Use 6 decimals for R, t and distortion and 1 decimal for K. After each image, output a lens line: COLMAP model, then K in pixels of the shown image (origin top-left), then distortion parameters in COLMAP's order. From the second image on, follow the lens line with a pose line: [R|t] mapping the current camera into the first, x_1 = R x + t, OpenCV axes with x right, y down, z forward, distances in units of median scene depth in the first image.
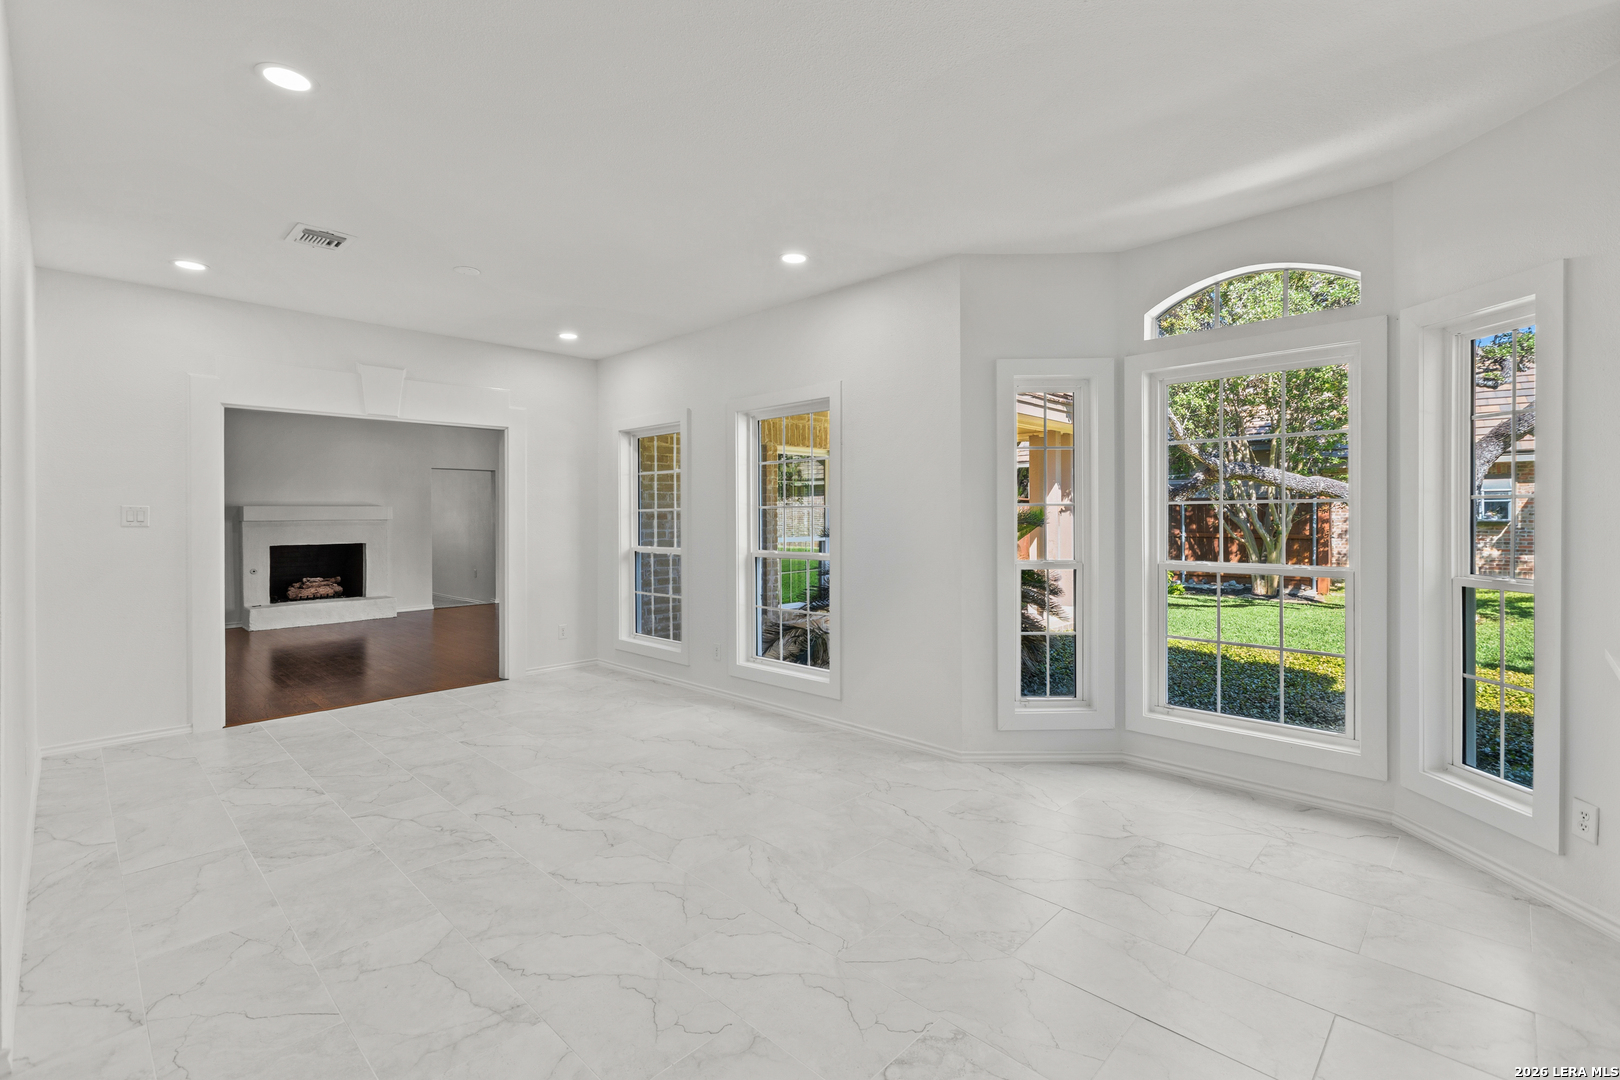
lens RADIAL K [[723.6, 0, 811.6], [0, 723.6, 527.6], [0, 0, 1]] dist [0.003629, -0.000981]
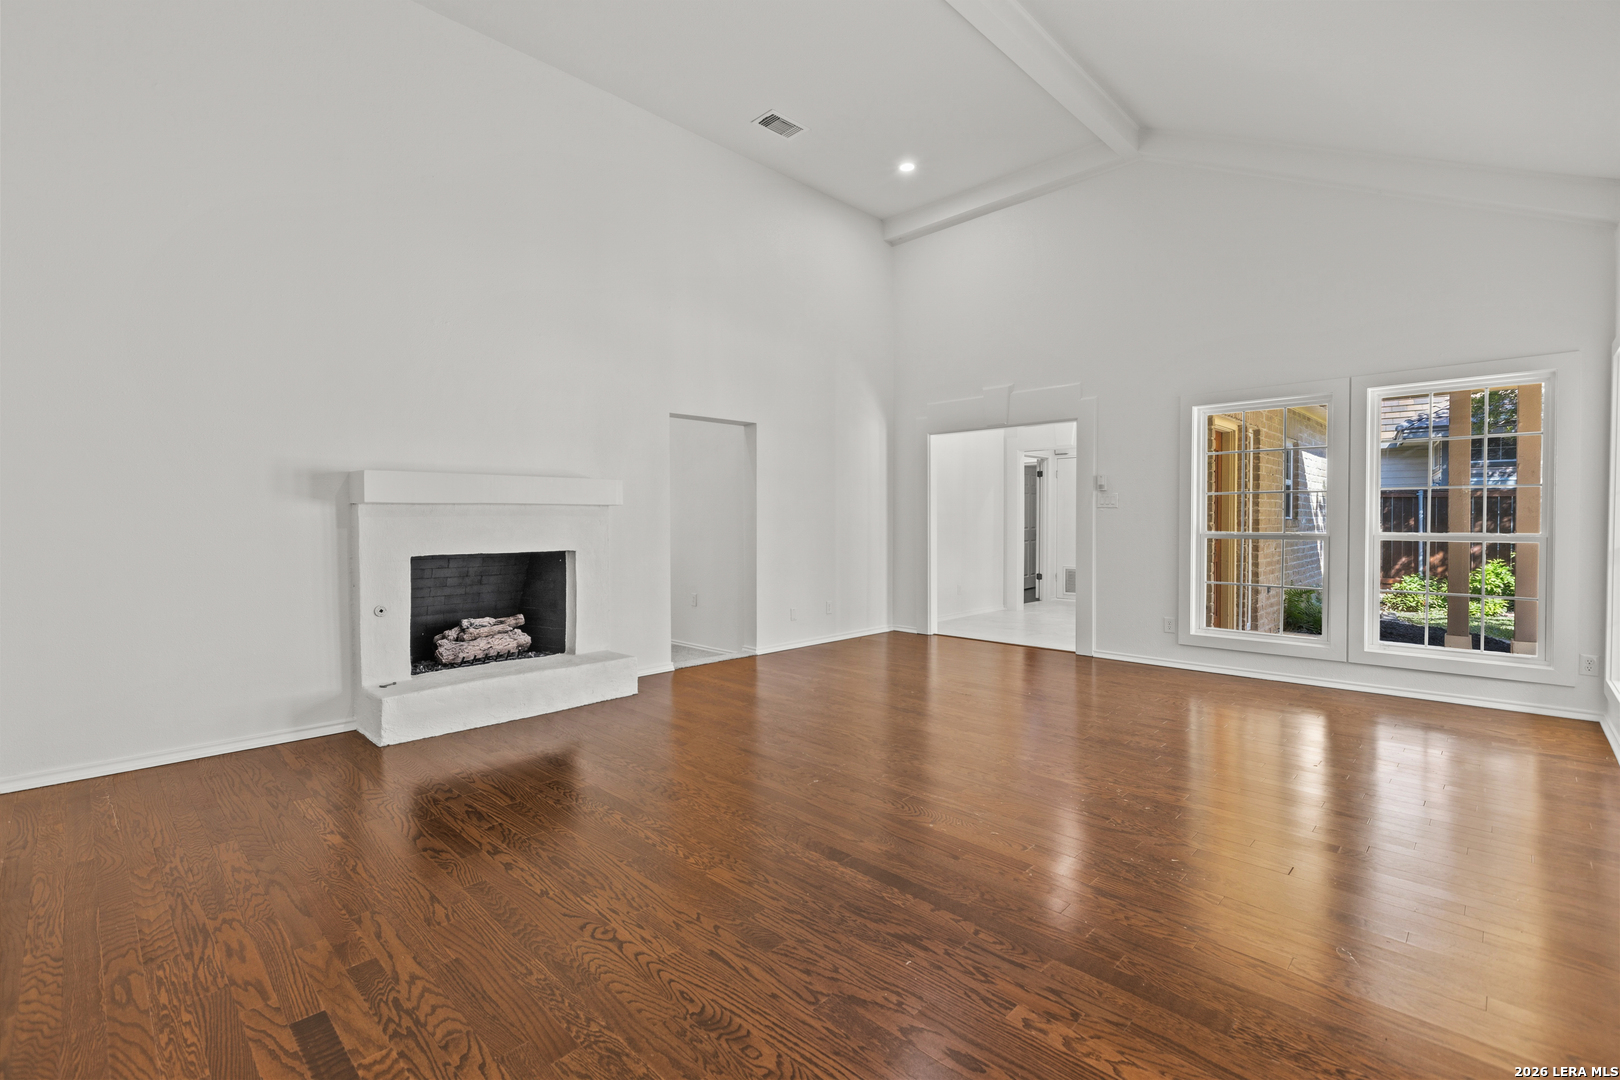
lens RADIAL K [[723.6, 0, 796.8], [0, 723.6, 537.3], [0, 0, 1]] dist [0.003629, -0.000981]
pose [[0.999753, 0.005032, -0.021662, -0.460035], [-0.004804, 0.999933, 0.010532, 0.006325], [0.021714, -0.010425, 0.999710, 0.504072]]
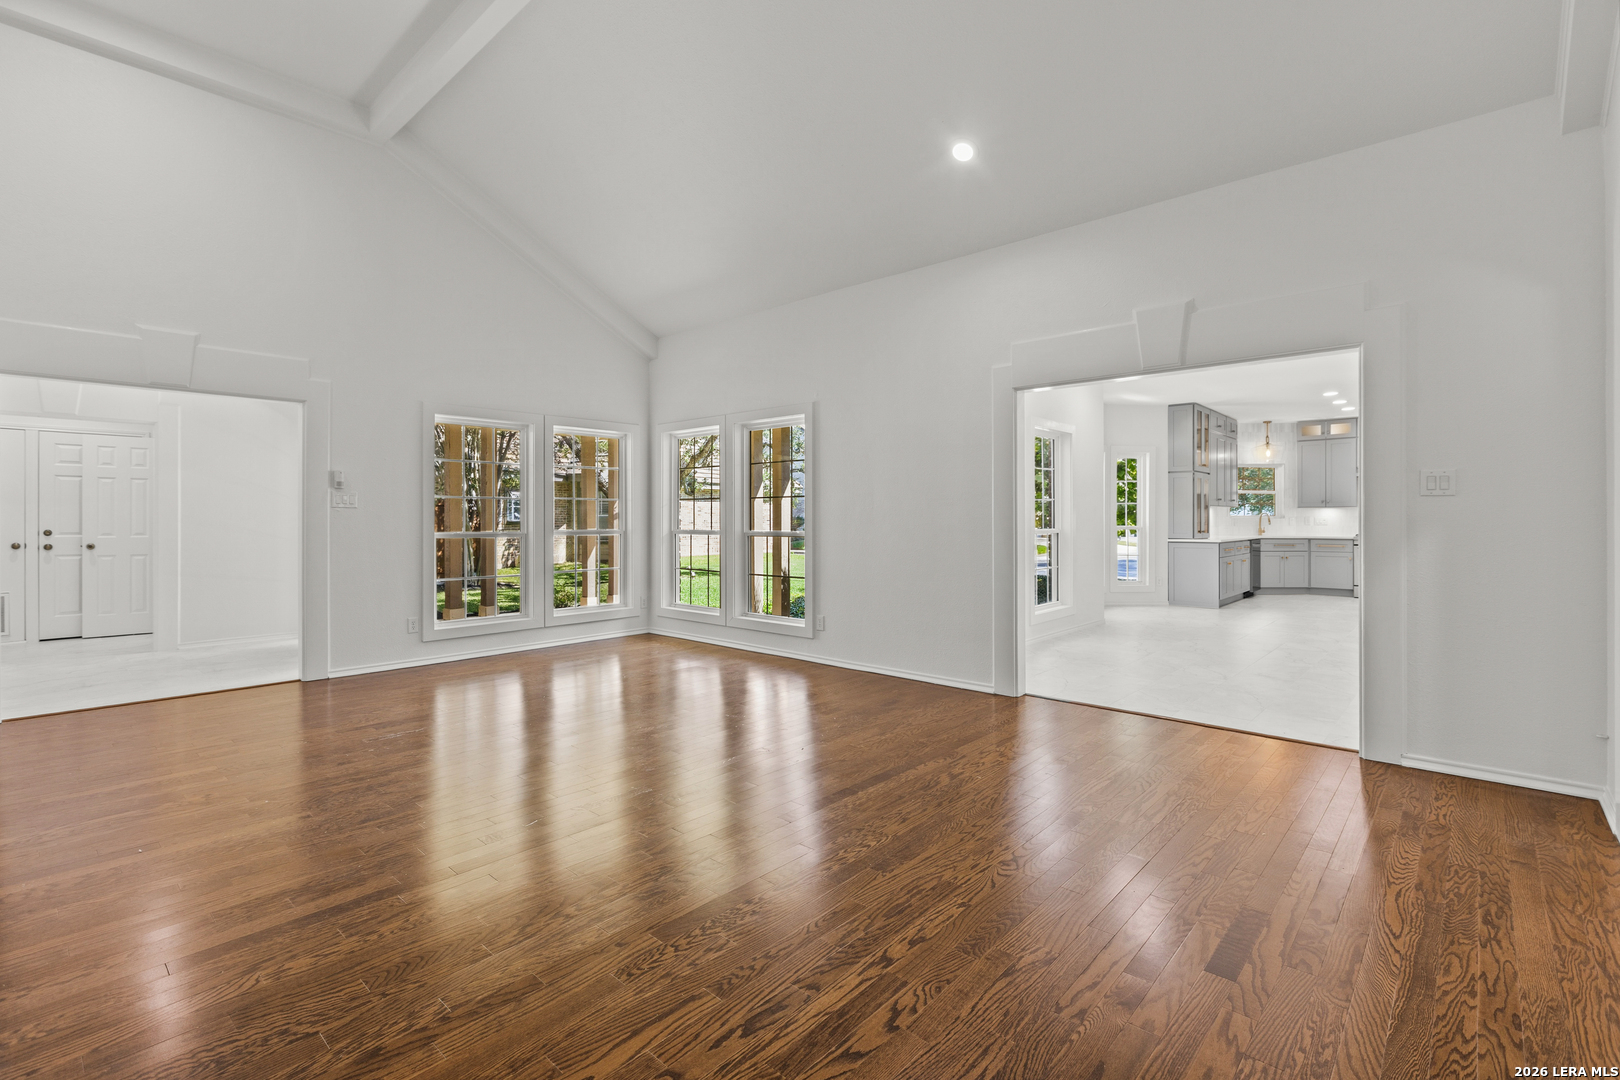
lens RADIAL K [[723.6, 0, 800.3], [0, 723.6, 524.0], [0, 0, 1]] dist [0.003629, -0.000981]
pose [[-0.015329, 0.003656, 0.999876, -0.903069], [0.013415, 0.999904, -0.003451, 0.004957], [-0.999793, 0.013361, -0.015377, 0.907246]]
